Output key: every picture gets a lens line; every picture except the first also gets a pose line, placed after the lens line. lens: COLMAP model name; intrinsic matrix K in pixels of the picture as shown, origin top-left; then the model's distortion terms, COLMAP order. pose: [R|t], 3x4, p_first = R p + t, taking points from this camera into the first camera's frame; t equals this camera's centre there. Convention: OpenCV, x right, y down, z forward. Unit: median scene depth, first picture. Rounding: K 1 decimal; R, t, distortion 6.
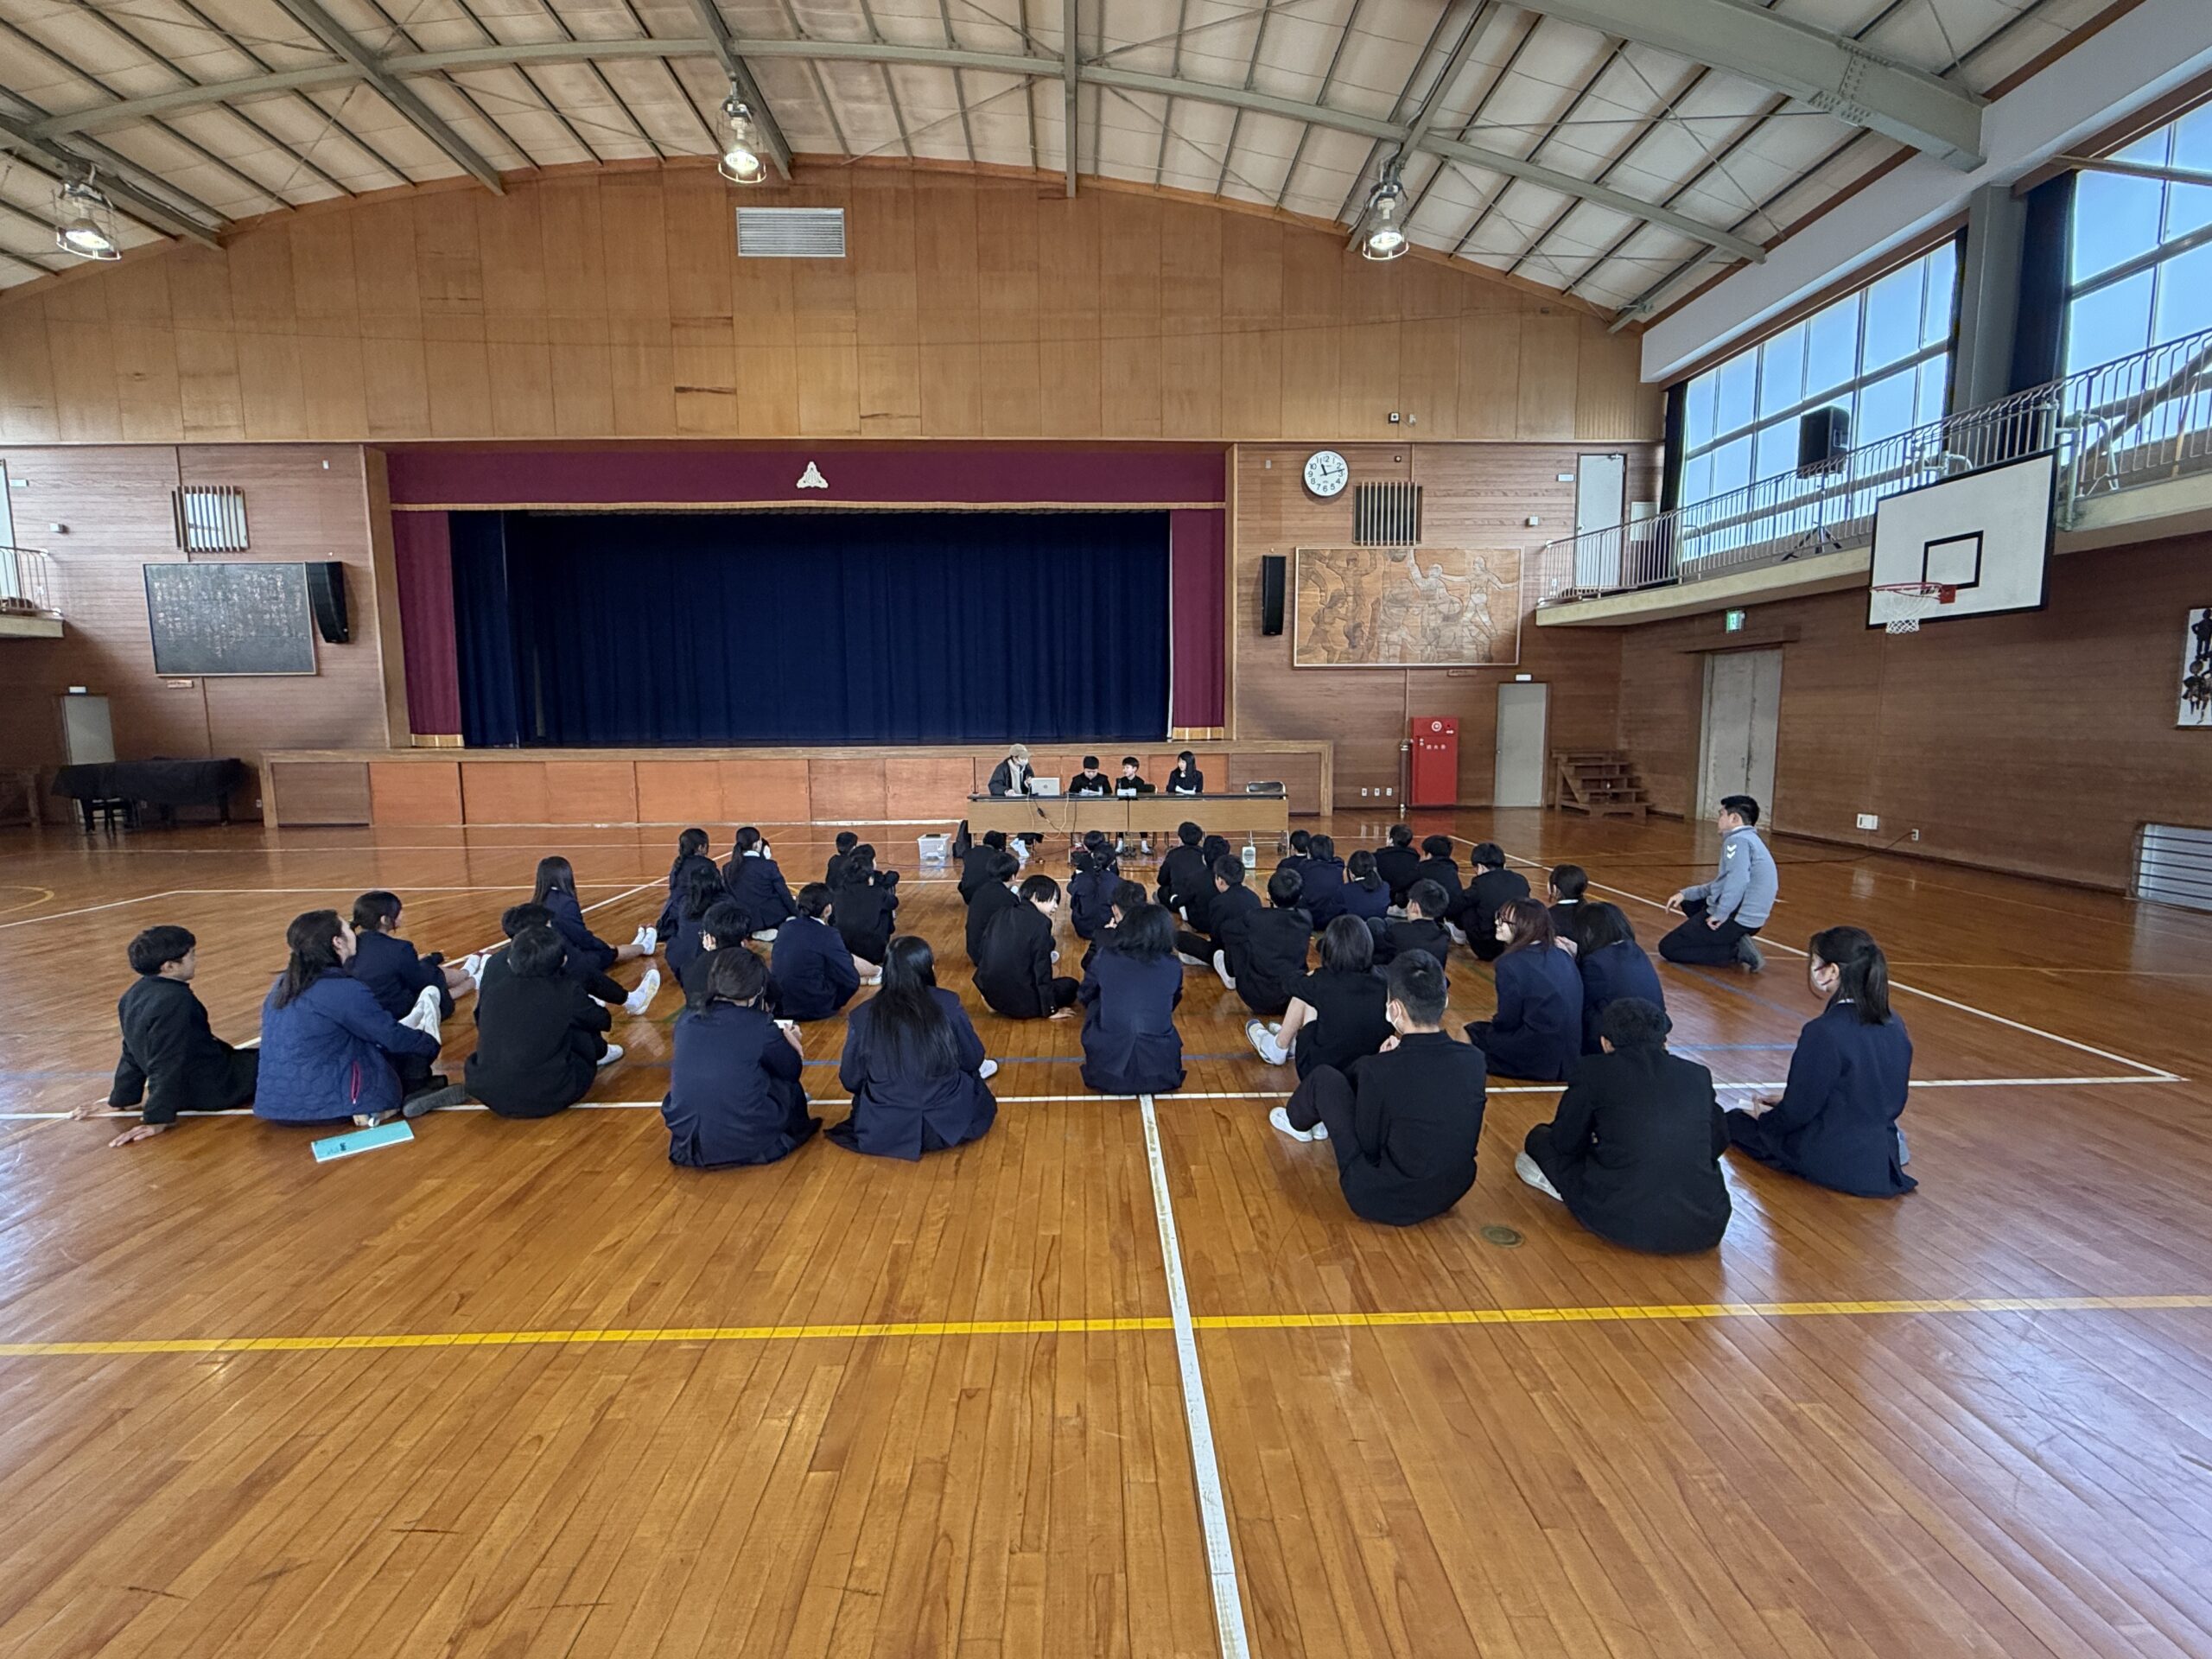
lens RADIAL K [[1121.5, 0, 1106.0], [0, 1121.5, 829.5], [0, 0, 1]] dist [-0.001178, -0.000324]
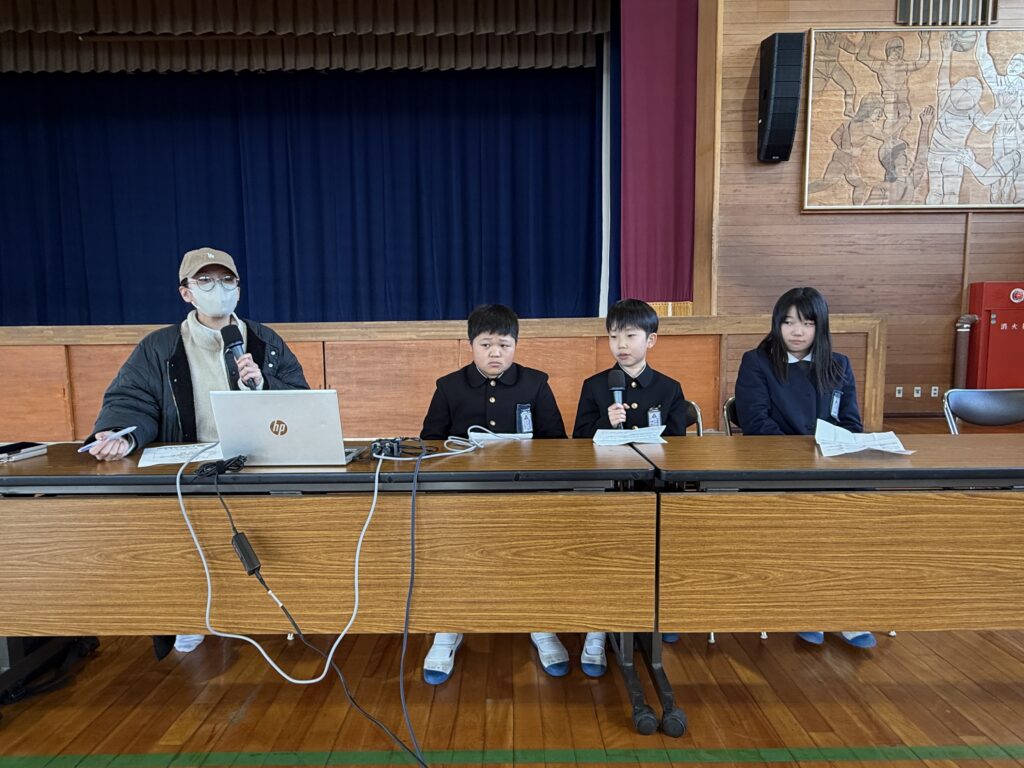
lens RADIAL K [[571.6, 0, 512.0], [0, 571.6, 384.0], [0, 0, 1]] dist [-0.000762, 0.000320]
pose [[0.999897, -0.002350, -0.014155, -0.005130], [0.002121, 0.999866, -0.016202, -0.033804], [0.014191, 0.016170, 0.999769, 0.653858]]
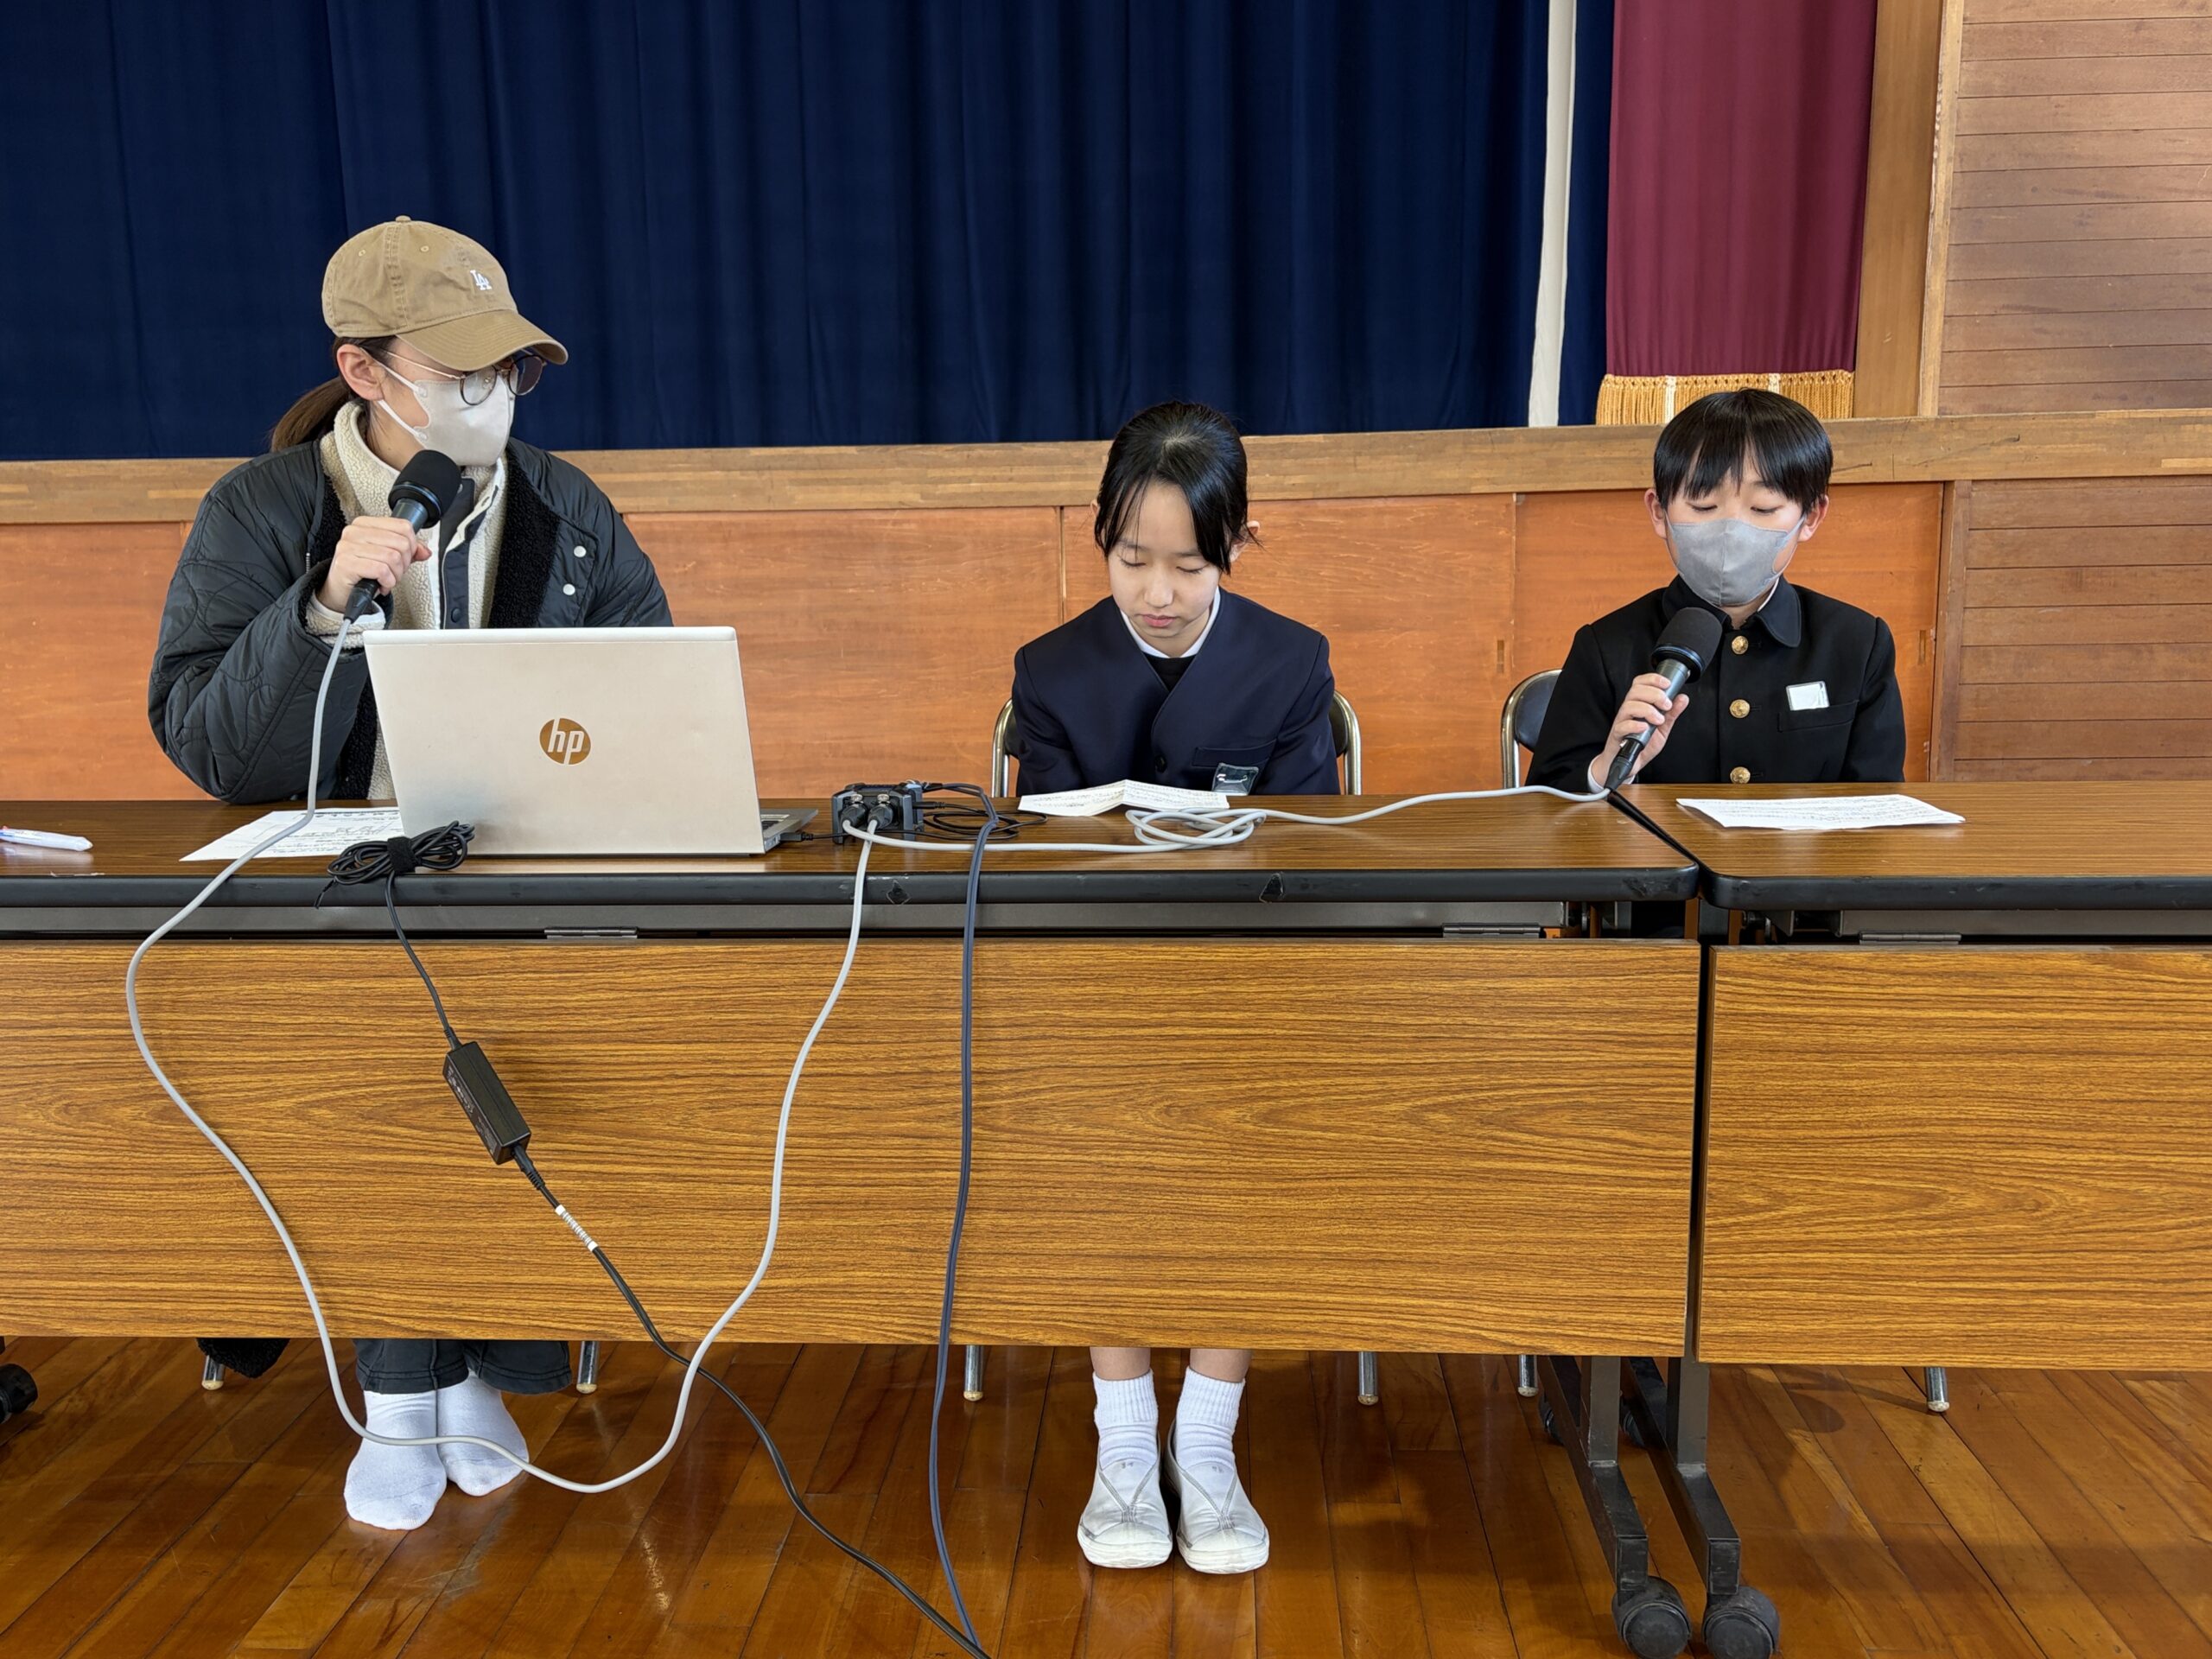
lens RADIAL K [[1925.4, 0, 1106.0], [0, 1925.4, 829.5], [0, 0, 1]] dist [0.052578, -0.062963]
pose [[0.997159, 0.002898, -0.075266, -0.006666], [0.002059, 0.997837, 0.065703, -0.030738], [0.075293, -0.065671, 0.994997, 0.643842]]
